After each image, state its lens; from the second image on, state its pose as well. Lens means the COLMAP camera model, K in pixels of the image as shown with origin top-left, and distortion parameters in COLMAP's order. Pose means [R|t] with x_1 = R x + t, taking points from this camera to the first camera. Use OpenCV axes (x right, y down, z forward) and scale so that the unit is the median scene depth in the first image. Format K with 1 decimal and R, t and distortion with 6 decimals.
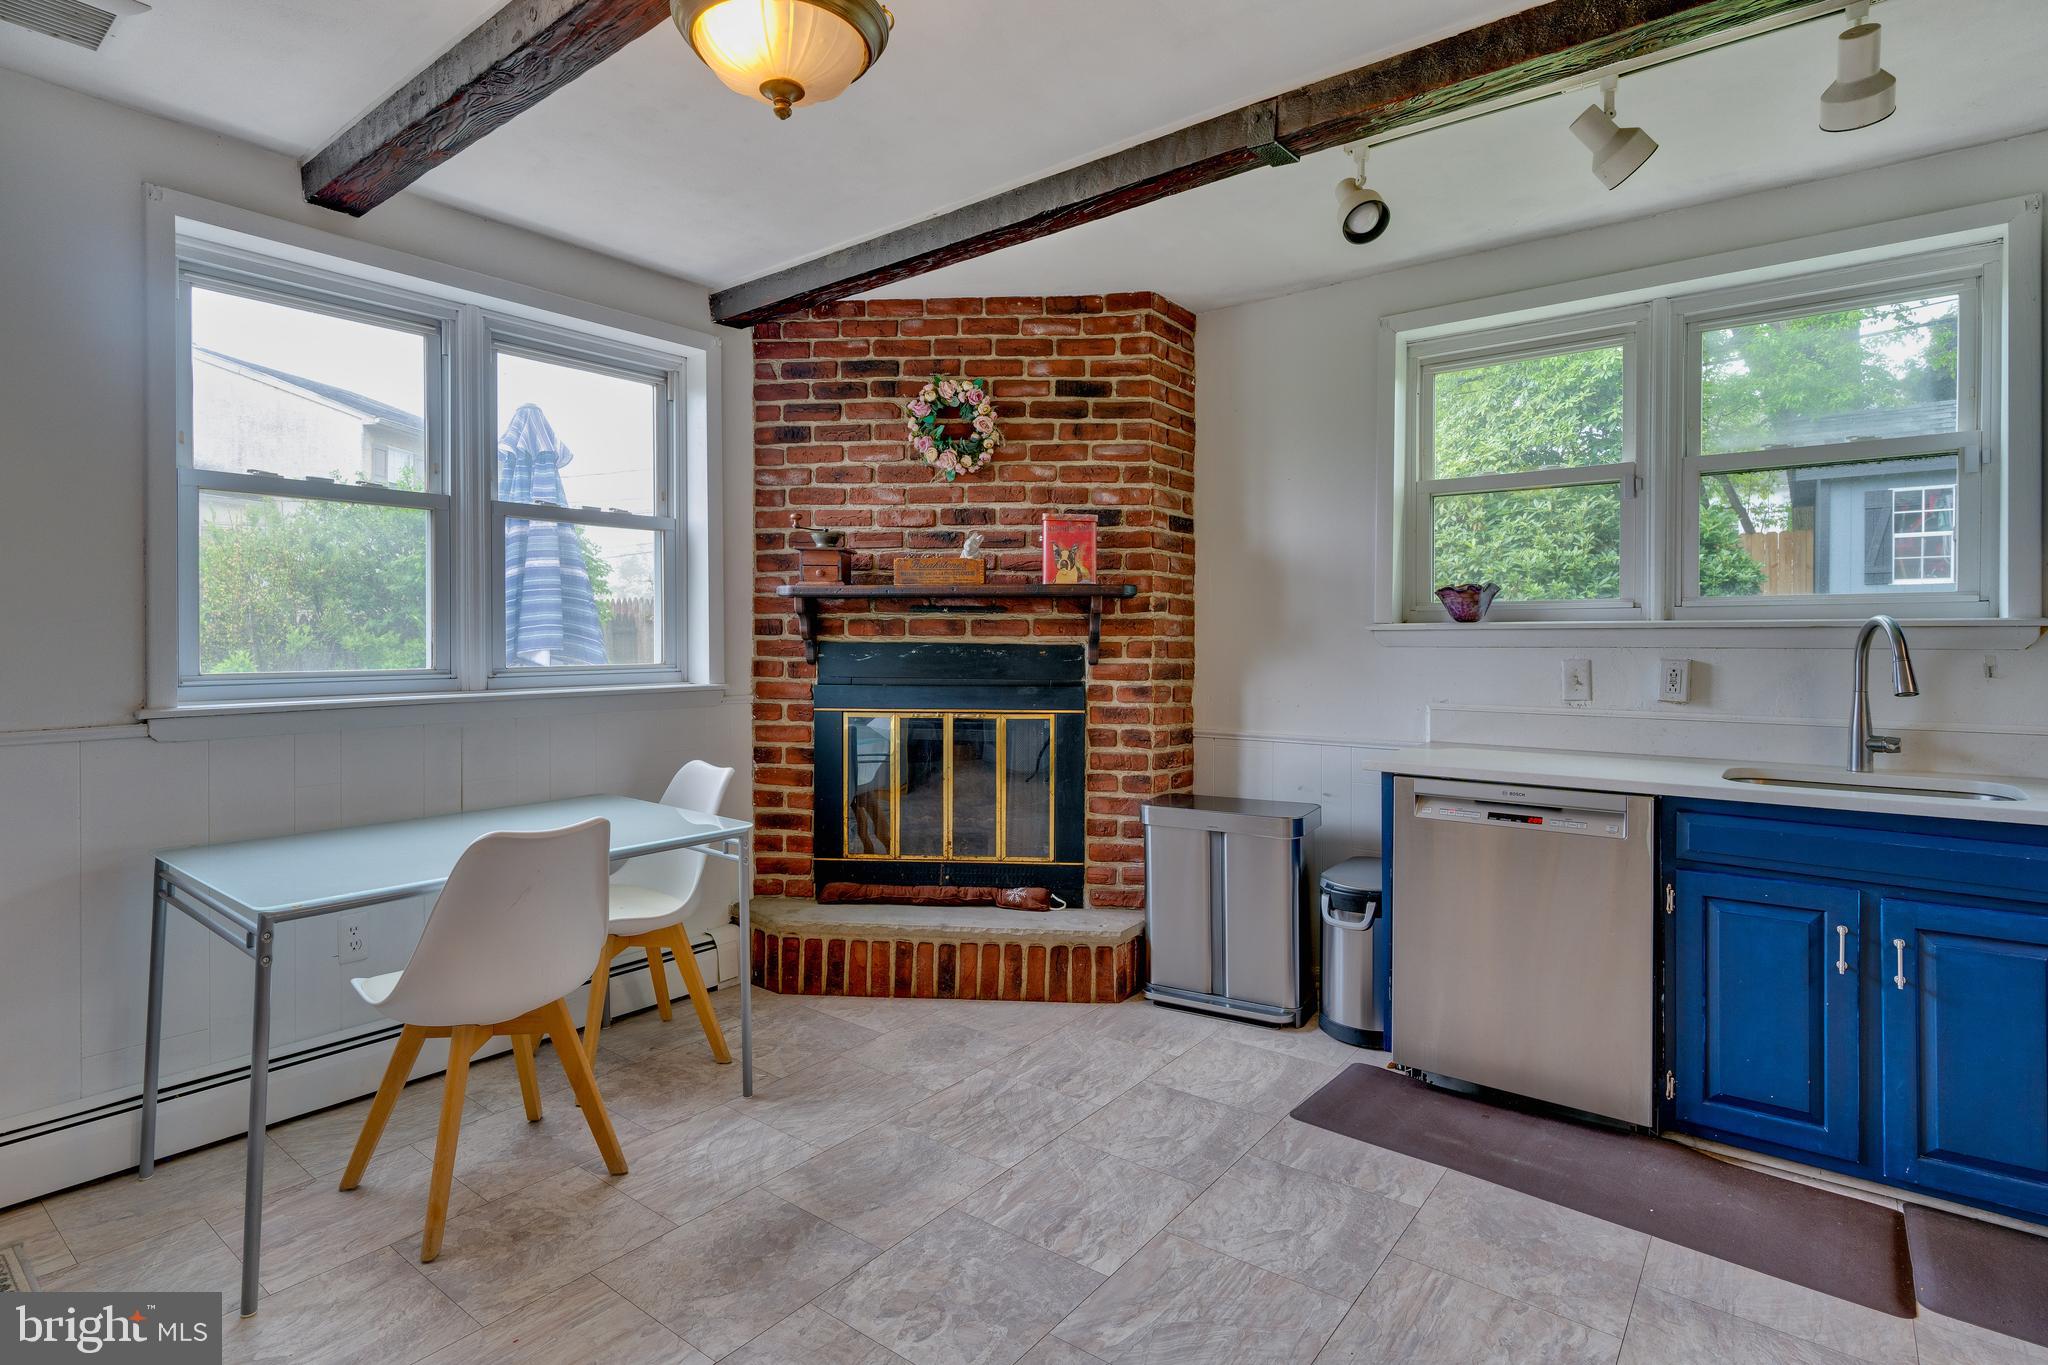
lens RADIAL K [[1027.4, 0, 1015.7], [0, 1027.4, 650.0], [0, 0, 1]] dist [0.003439, 0.000052]
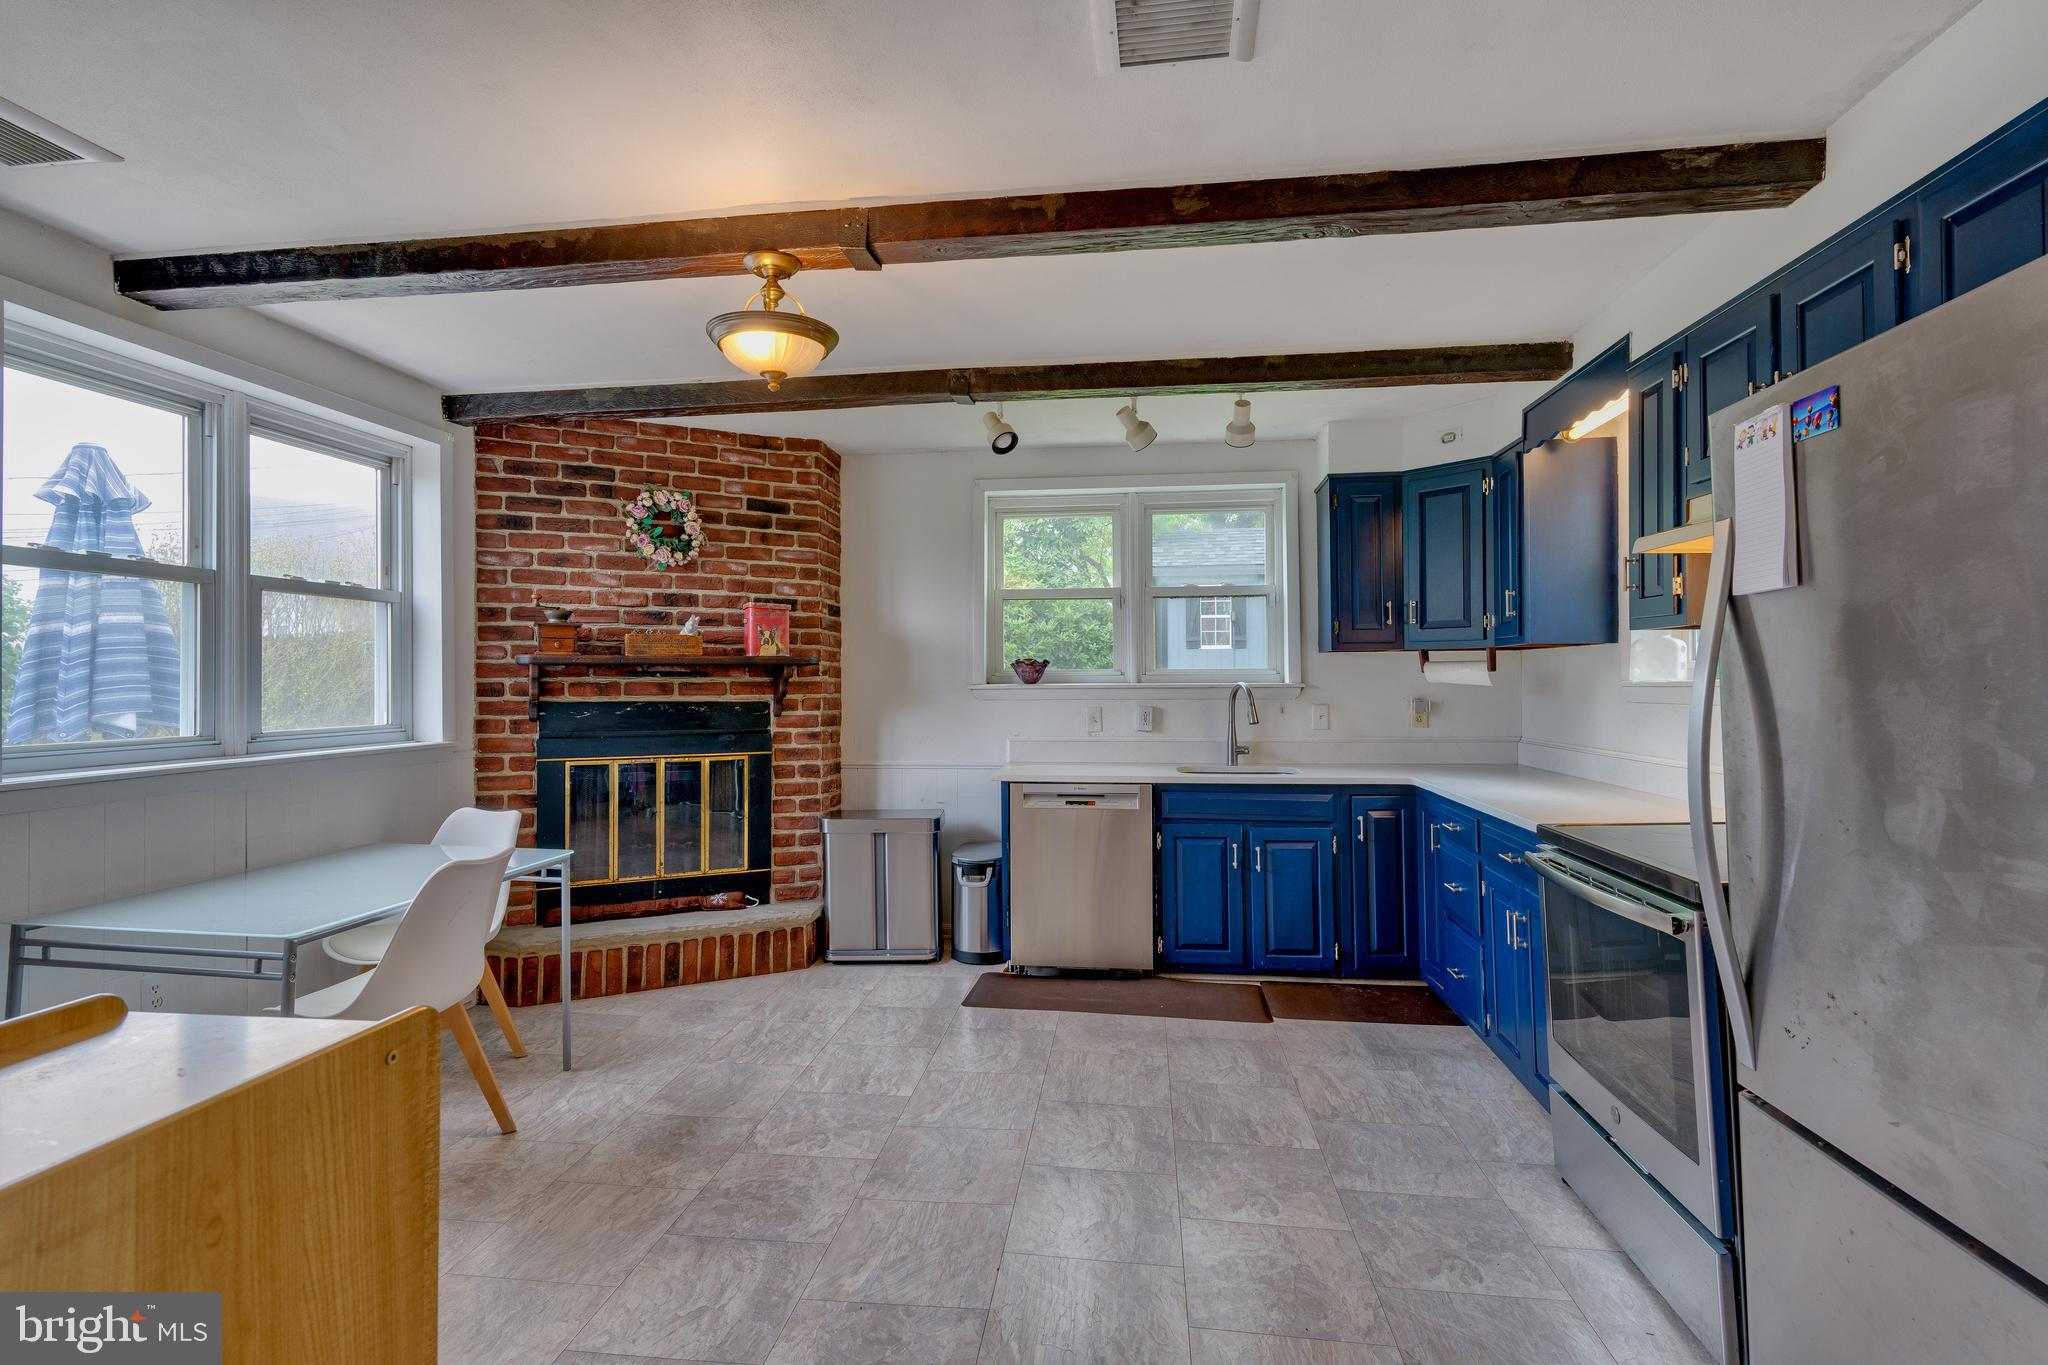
lens RADIAL K [[969.9, 0, 1015.4], [0, 969.9, 673.3], [0, 0, 1]] dist [-0.000256, 0.000025]
pose [[0.859703, -0.000223, 0.510794, -0.298118], [0.010961, 0.999778, -0.018012, -0.015127], [-0.510676, 0.021084, 0.859515, -0.224426]]
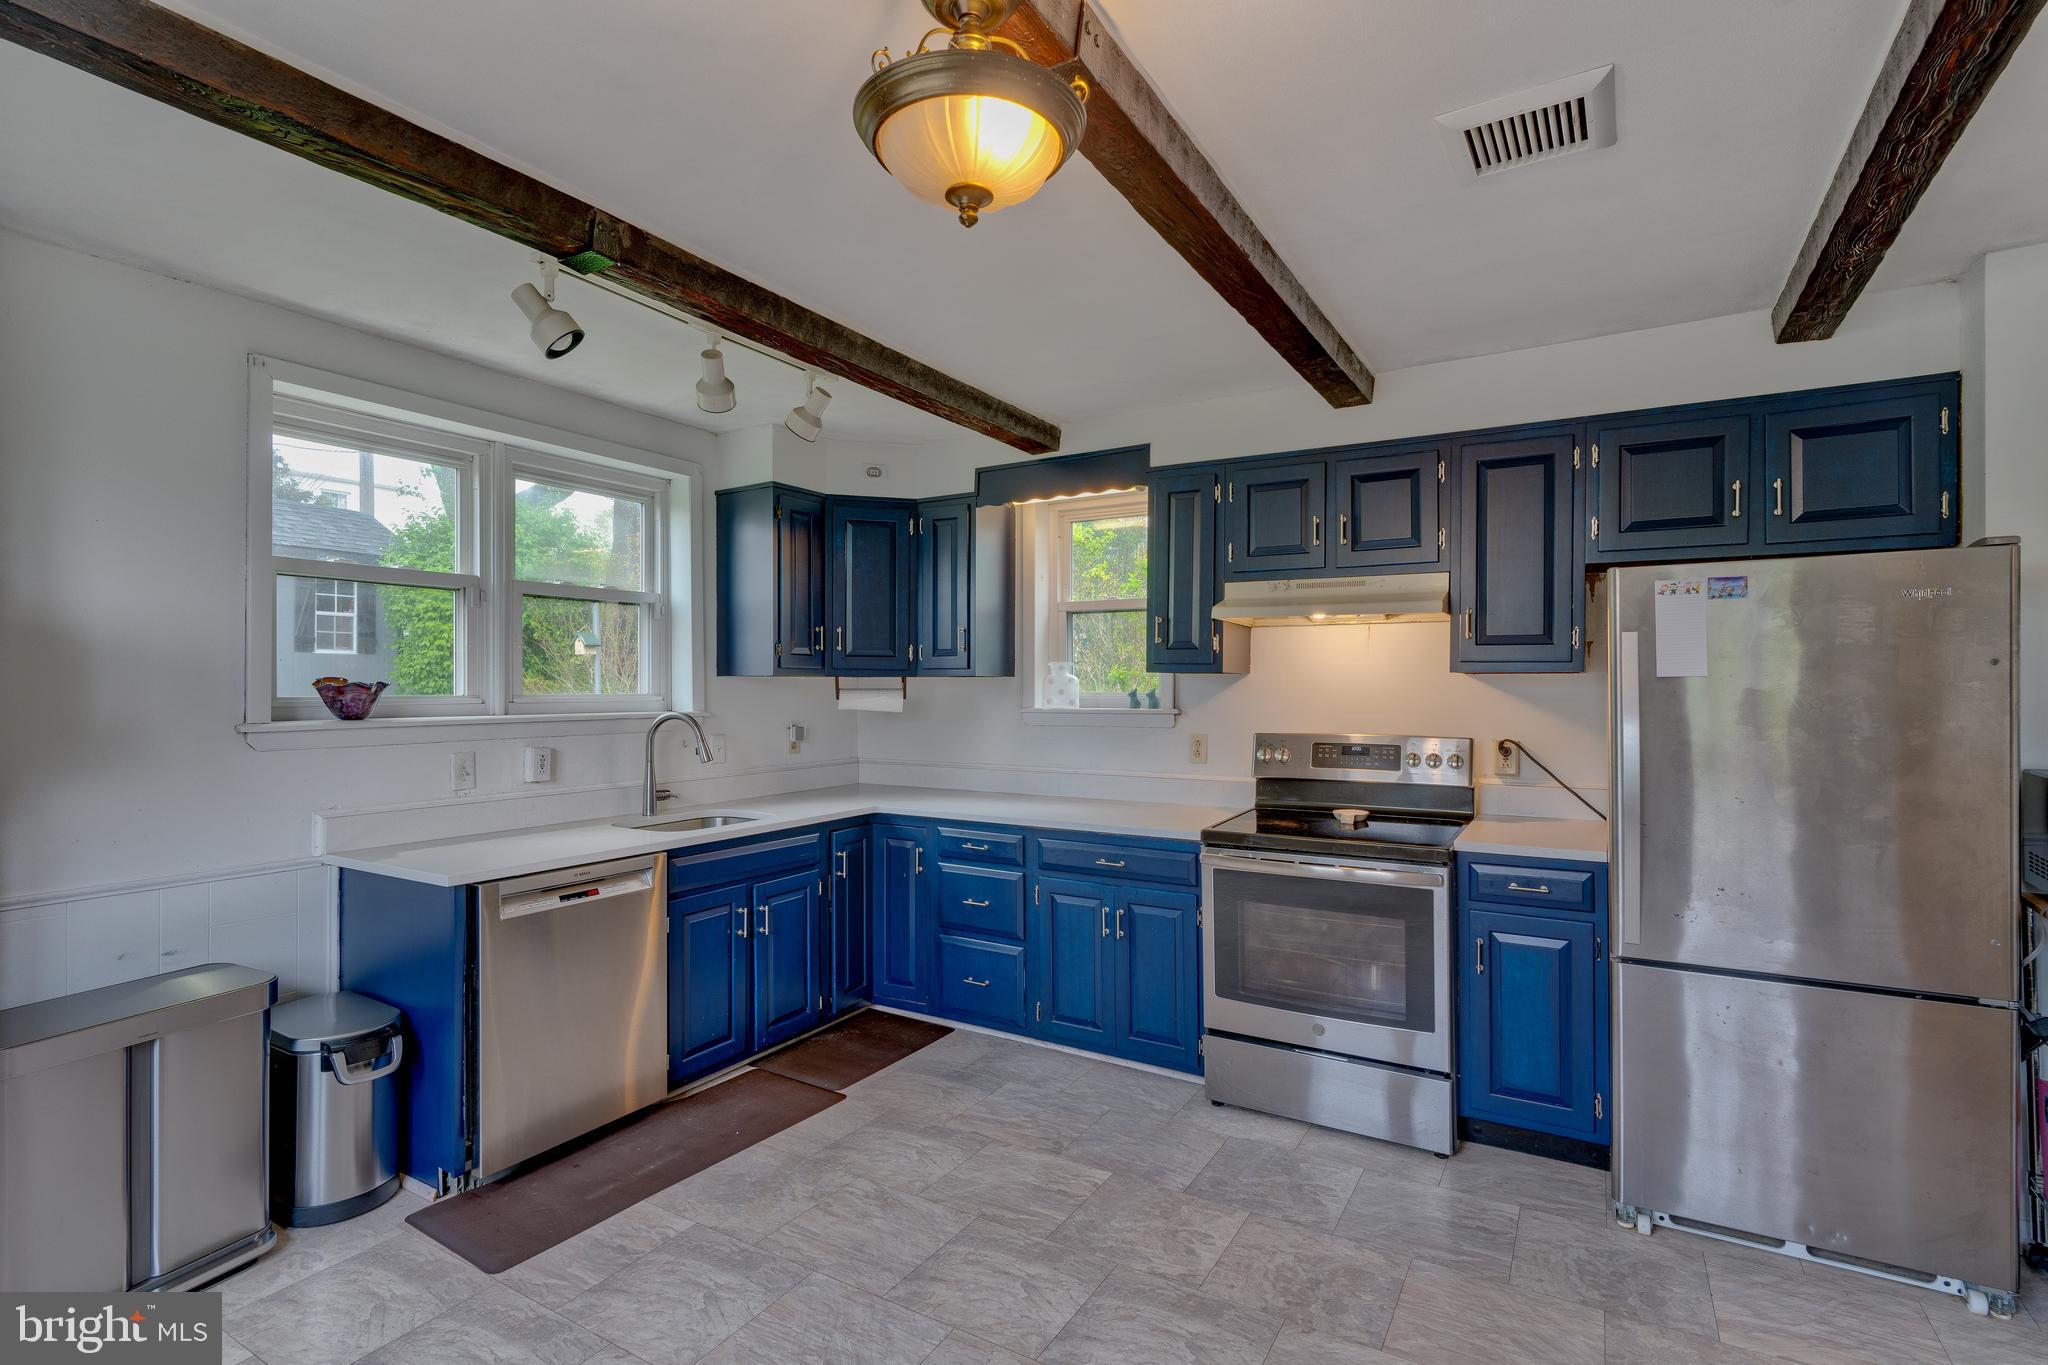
lens RADIAL K [[978.2, 0, 1024.0], [0, 978.2, 682.5], [0, 0, 1]] dist [0.000346, 0.000220]
pose [[-0.124260, 0.002281, 0.992247, -0.474933], [0.010791, 0.999941, -0.000947, -0.048549], [-0.992191, 0.010589, -0.124277, 0.459006]]
